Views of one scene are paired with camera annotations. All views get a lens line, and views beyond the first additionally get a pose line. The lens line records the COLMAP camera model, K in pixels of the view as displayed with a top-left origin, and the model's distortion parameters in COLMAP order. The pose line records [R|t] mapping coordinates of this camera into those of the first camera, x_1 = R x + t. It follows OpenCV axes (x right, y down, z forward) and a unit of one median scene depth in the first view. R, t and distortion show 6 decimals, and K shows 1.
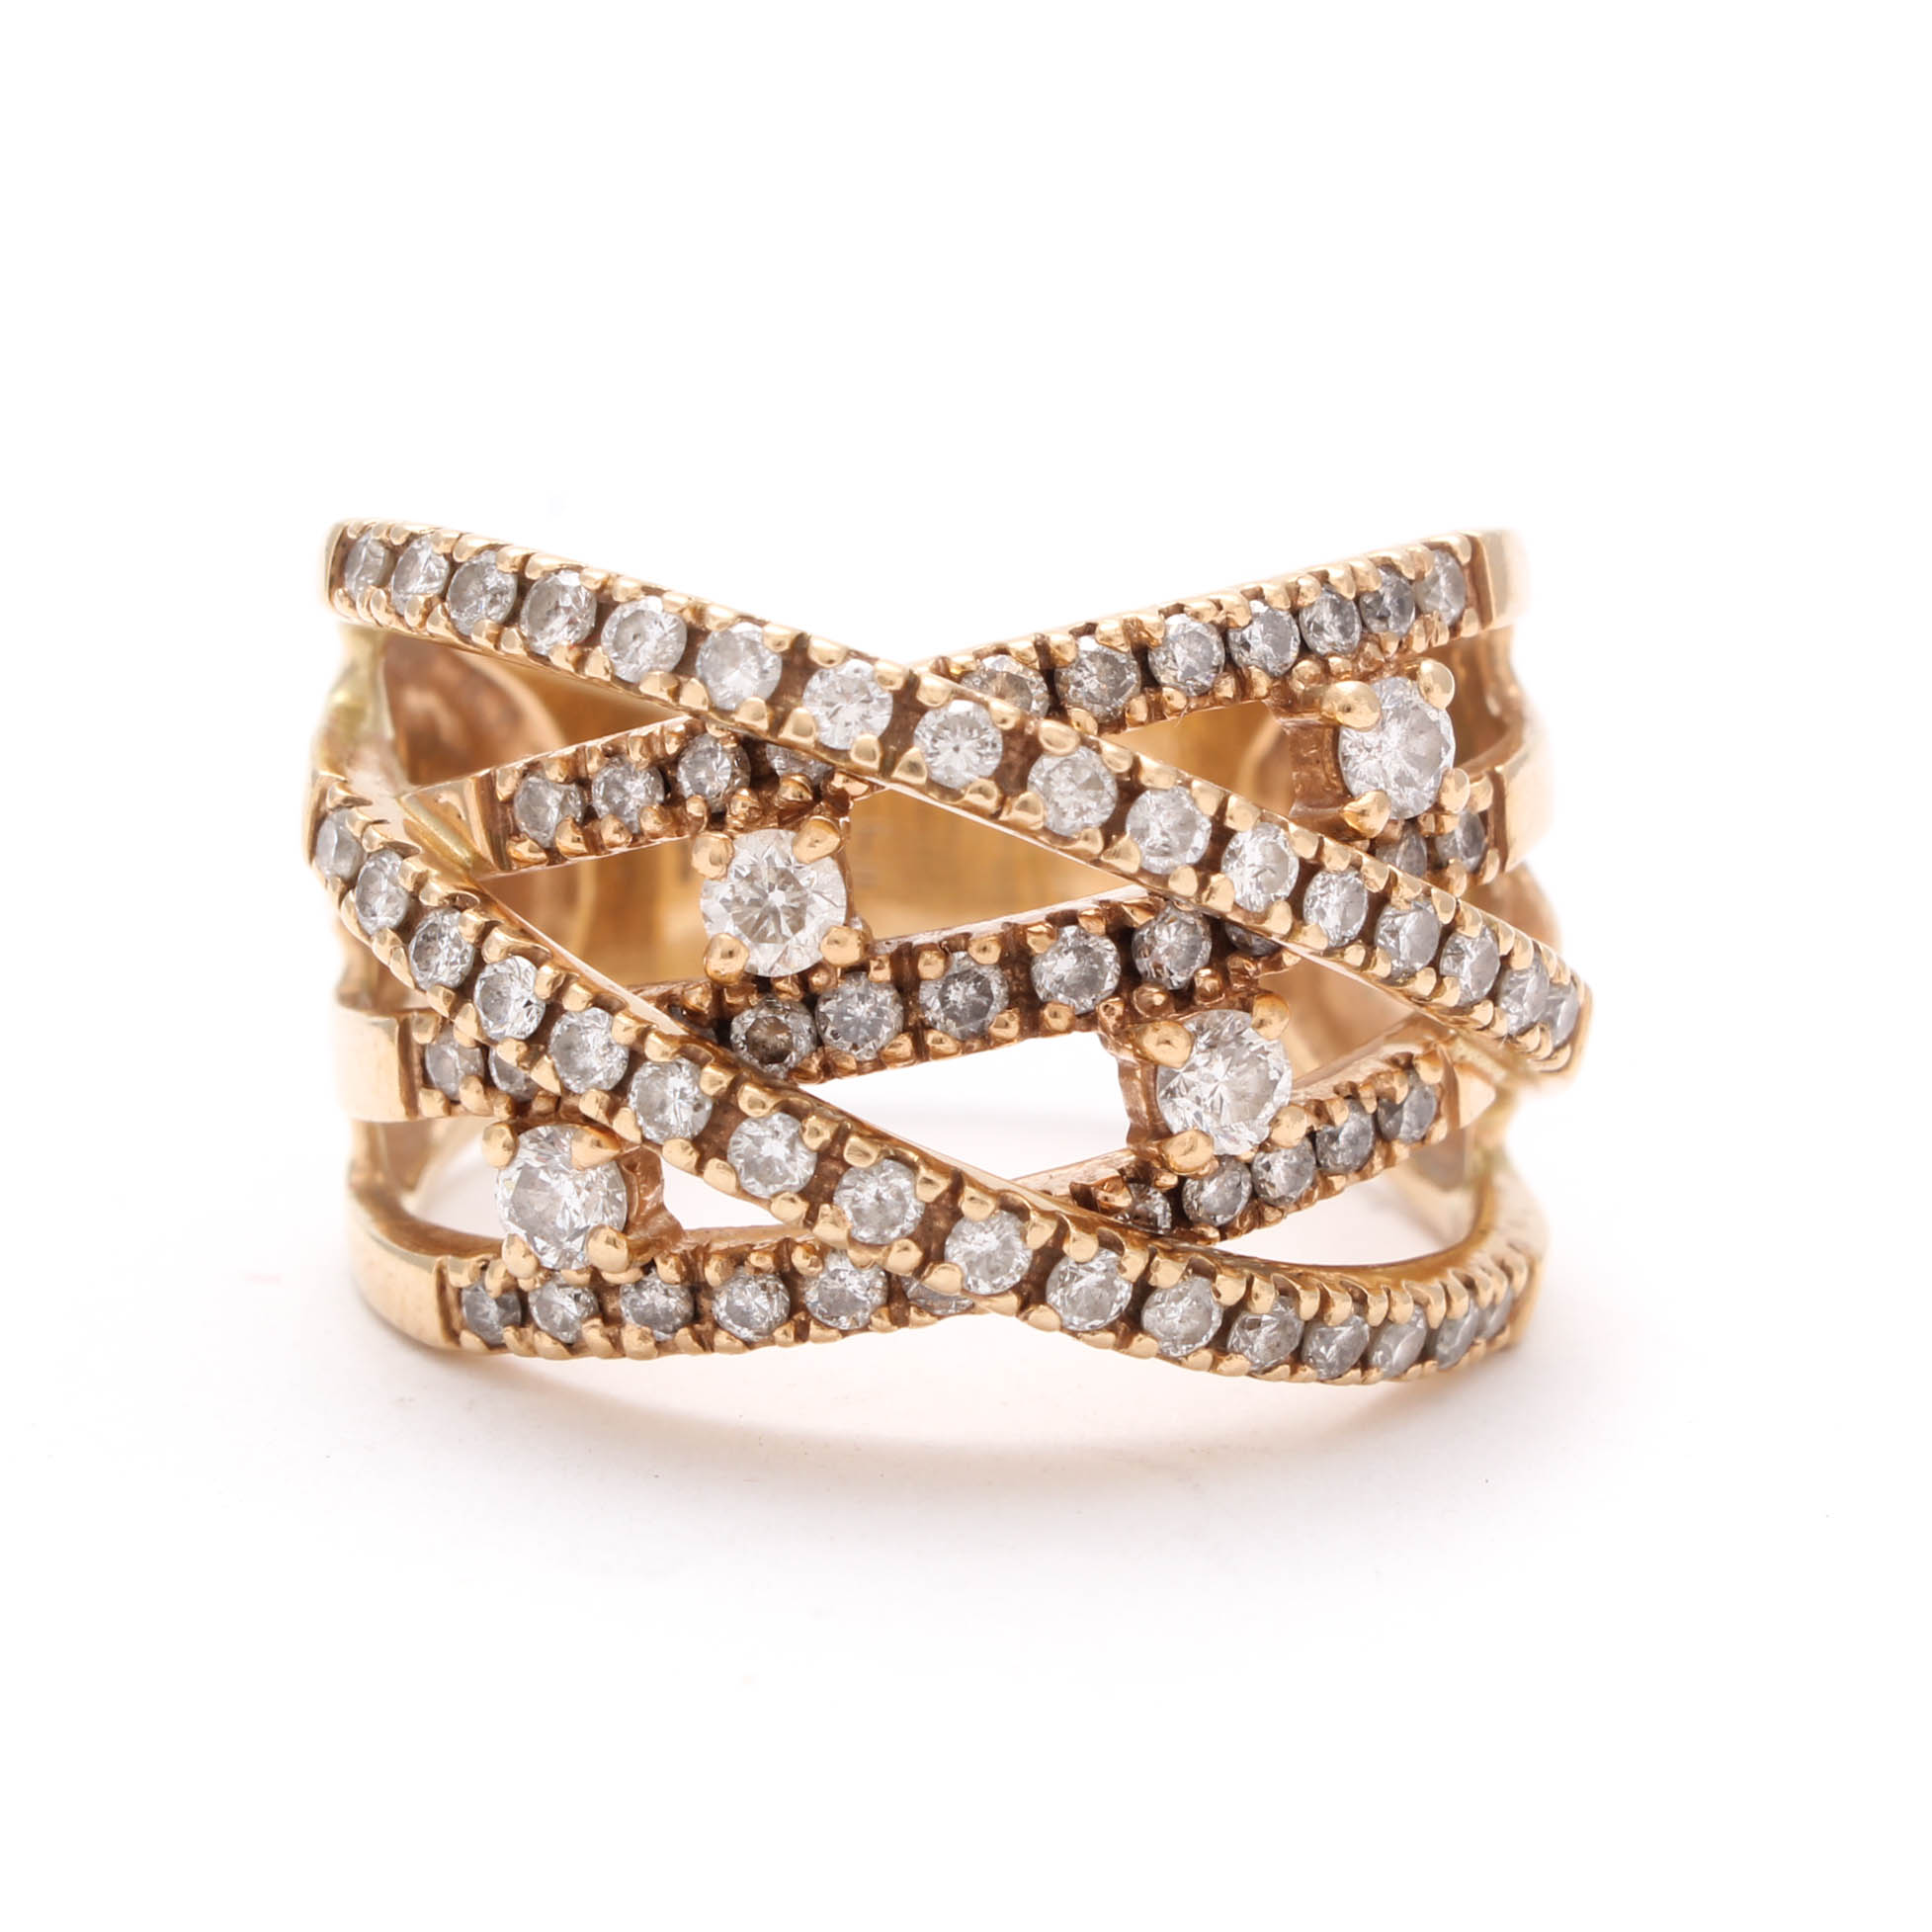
lens RADIAL K [[3920.7, 0, 963.3], [0, 3920.7, 966.5], [0, 0, 1]] dist [0.001817, 0.000000]
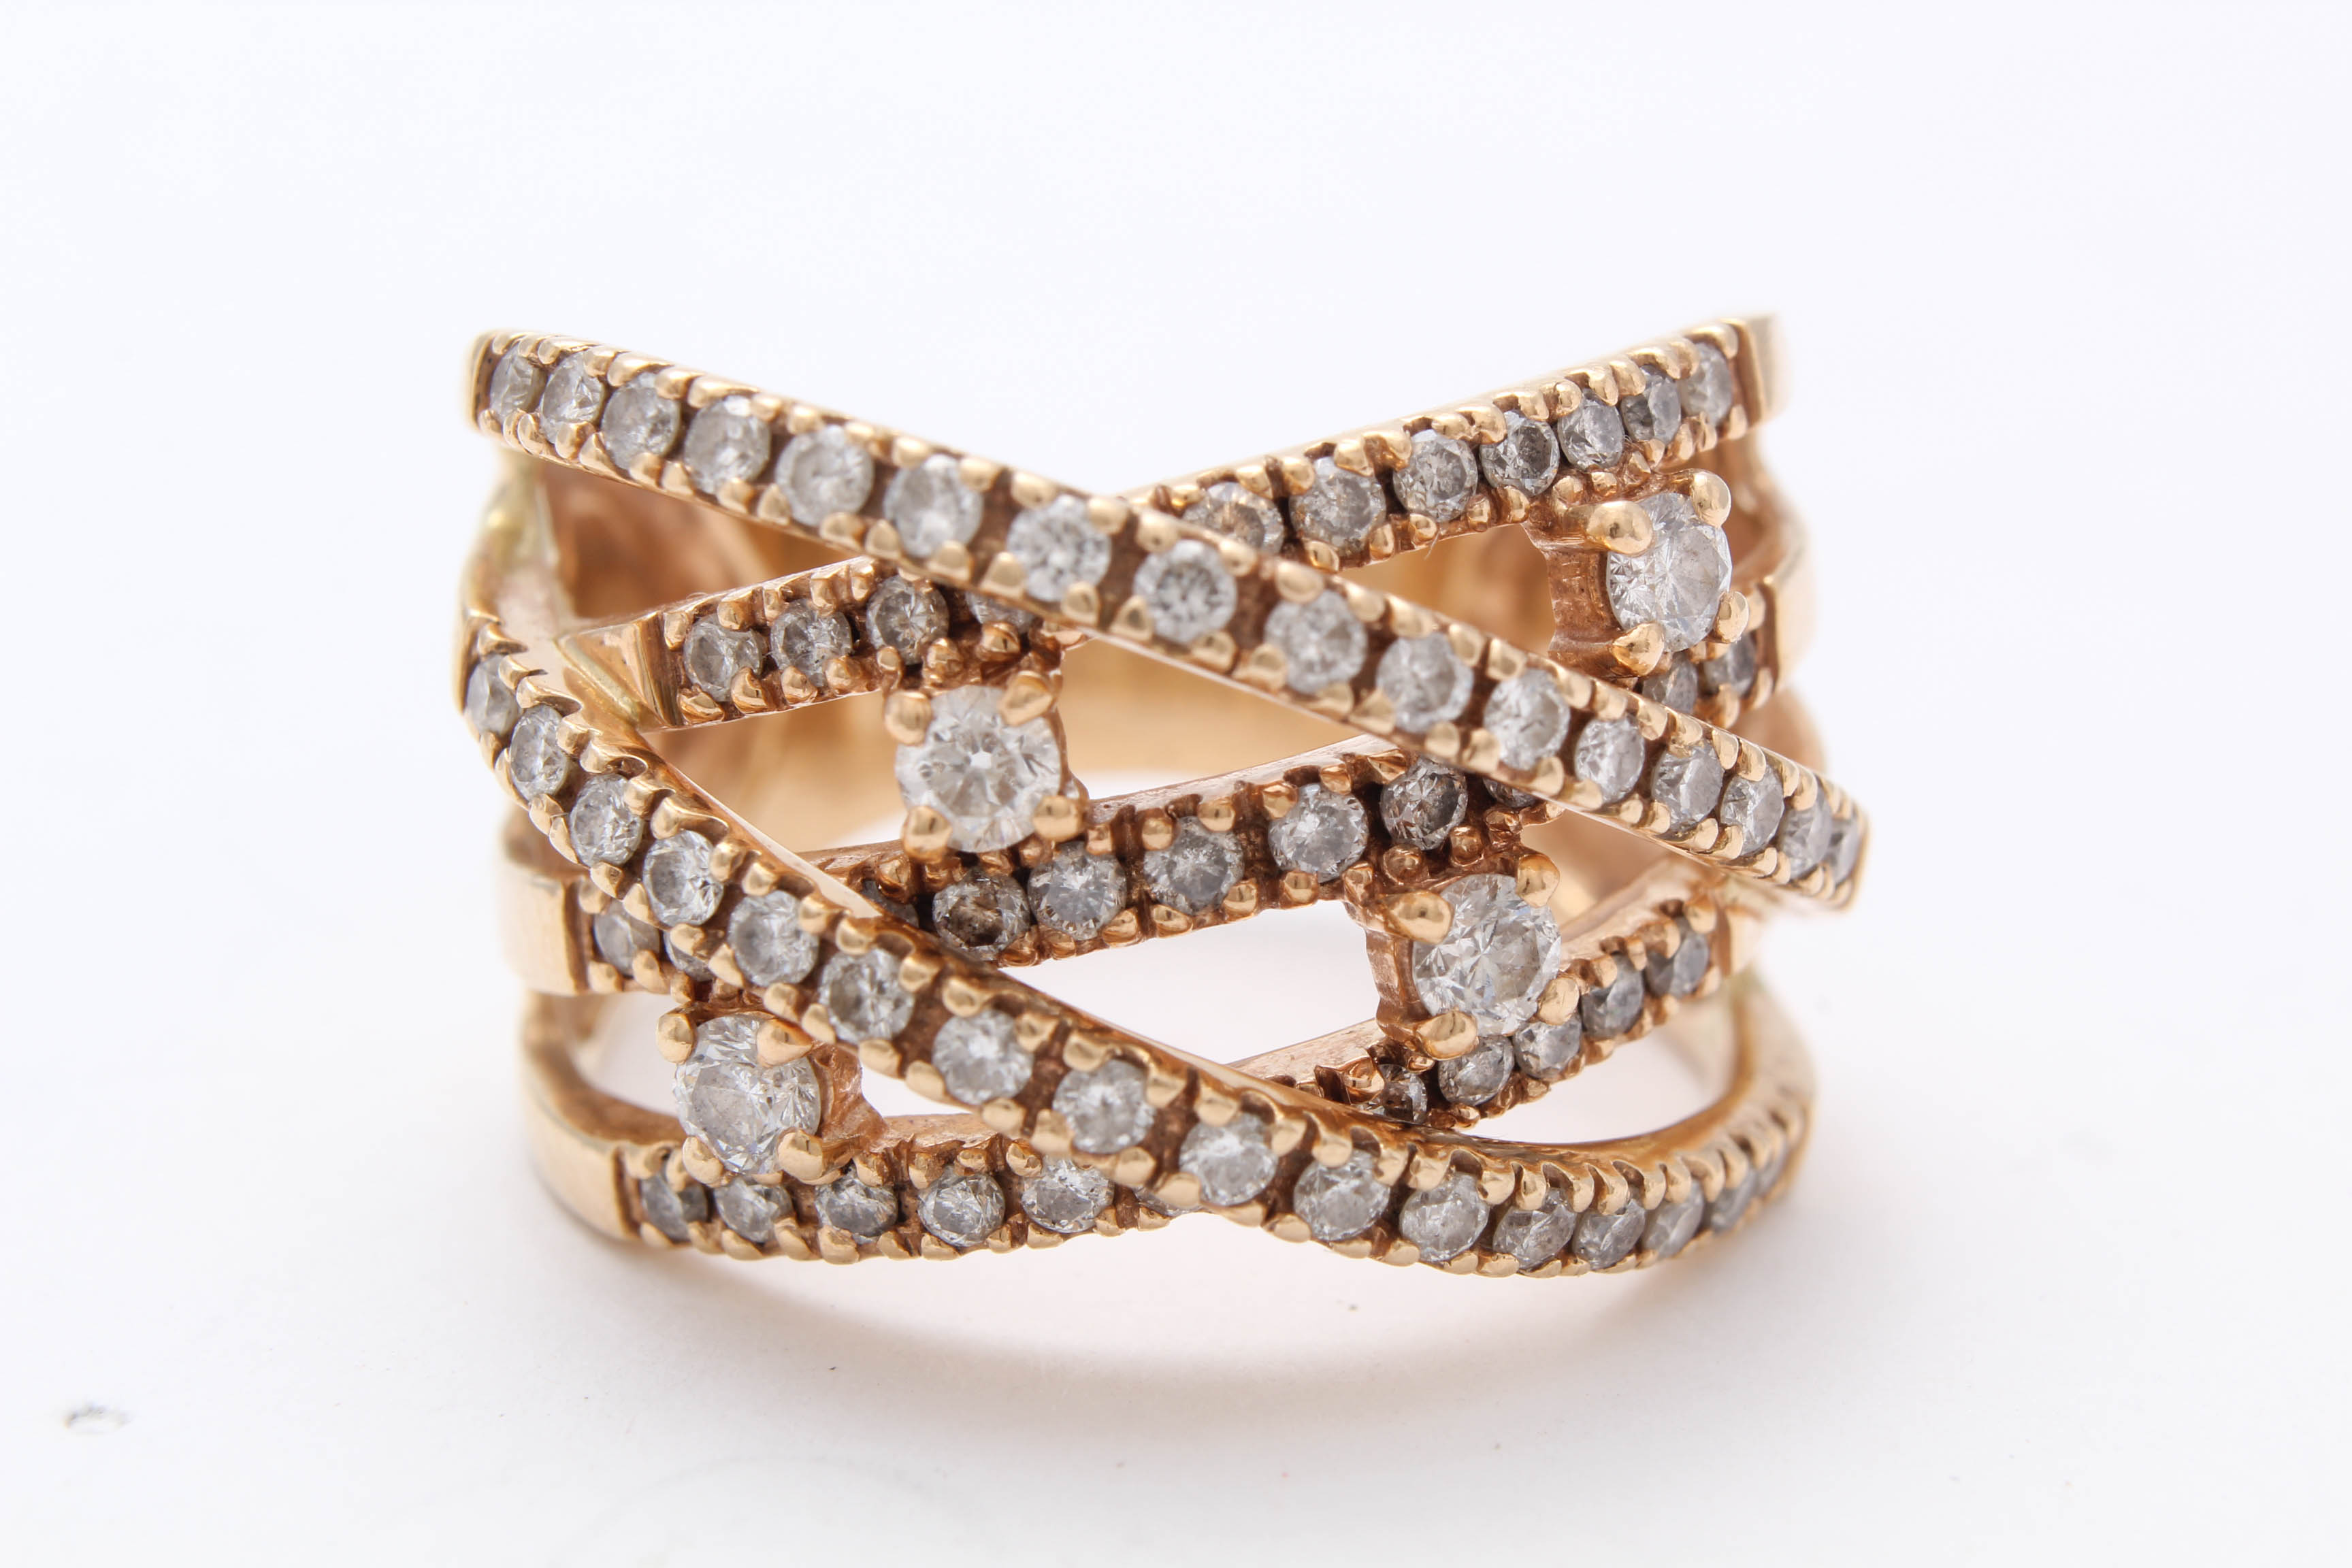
lens RADIAL K [[3720.0, 0, 1181.1], [0, 3720.0, 782.6], [0, 0, 1]] dist [0.030379, 0.000000]
pose [[0.999731, -0.020710, 0.010466, -0.010931], [0.020393, 0.999358, 0.029453, -0.035444], [-0.011069, -0.029232, 0.999511, 0.152388]]
